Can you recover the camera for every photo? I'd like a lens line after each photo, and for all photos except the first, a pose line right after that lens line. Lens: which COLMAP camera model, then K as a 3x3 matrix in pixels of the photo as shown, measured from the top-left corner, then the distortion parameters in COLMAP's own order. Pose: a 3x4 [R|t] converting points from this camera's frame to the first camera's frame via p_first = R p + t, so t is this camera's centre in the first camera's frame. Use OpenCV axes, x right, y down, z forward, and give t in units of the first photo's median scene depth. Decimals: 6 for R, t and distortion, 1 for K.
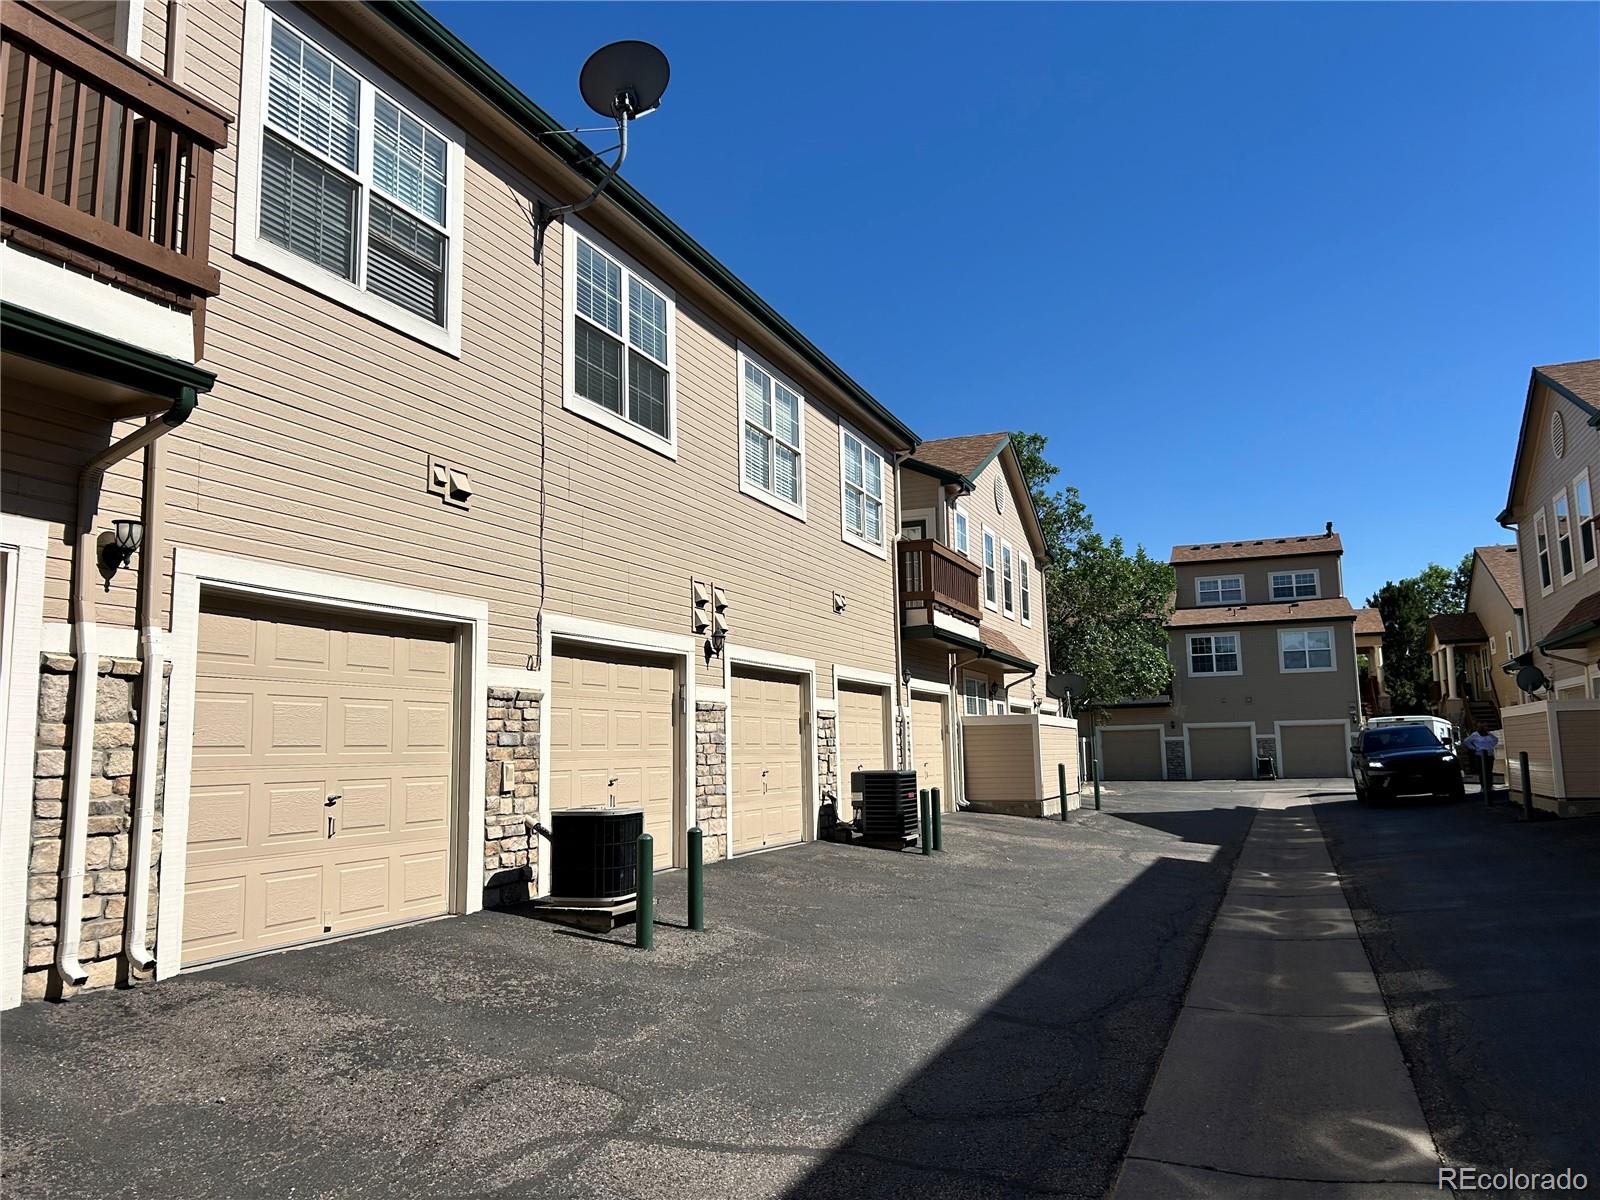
lens RADIAL K [[1205.7, 0, 800.0], [0, 1205.7, 600.0], [0, 0, 1]] dist [0.052548, -0.057926]
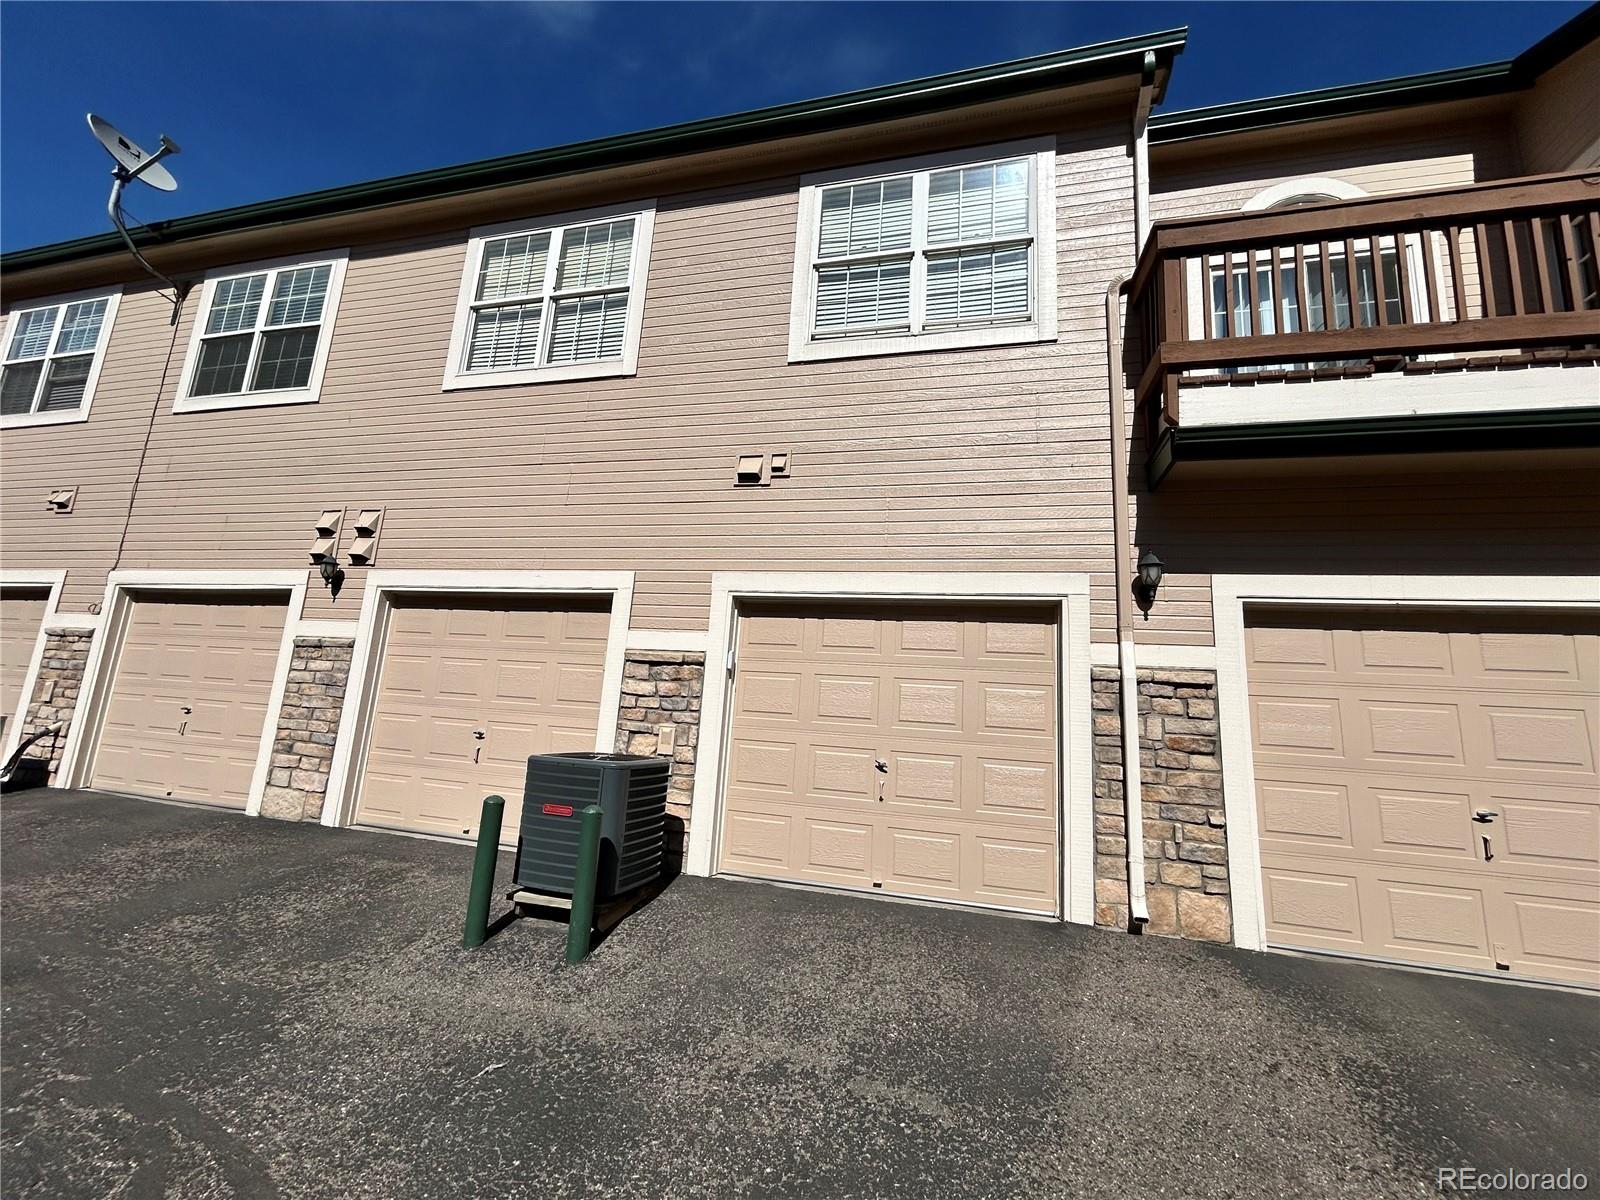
lens RADIAL K [[764.6, 0, 798.4], [0, 764.6, 571.6], [0, 0, 1]] dist [0.001434, -0.000242]
pose [[0.074360, -0.178070, -0.981204, 0.496009], [0.056562, 0.983097, -0.174127, 0.148782], [0.995626, -0.042551, 0.083175, 1.249176]]
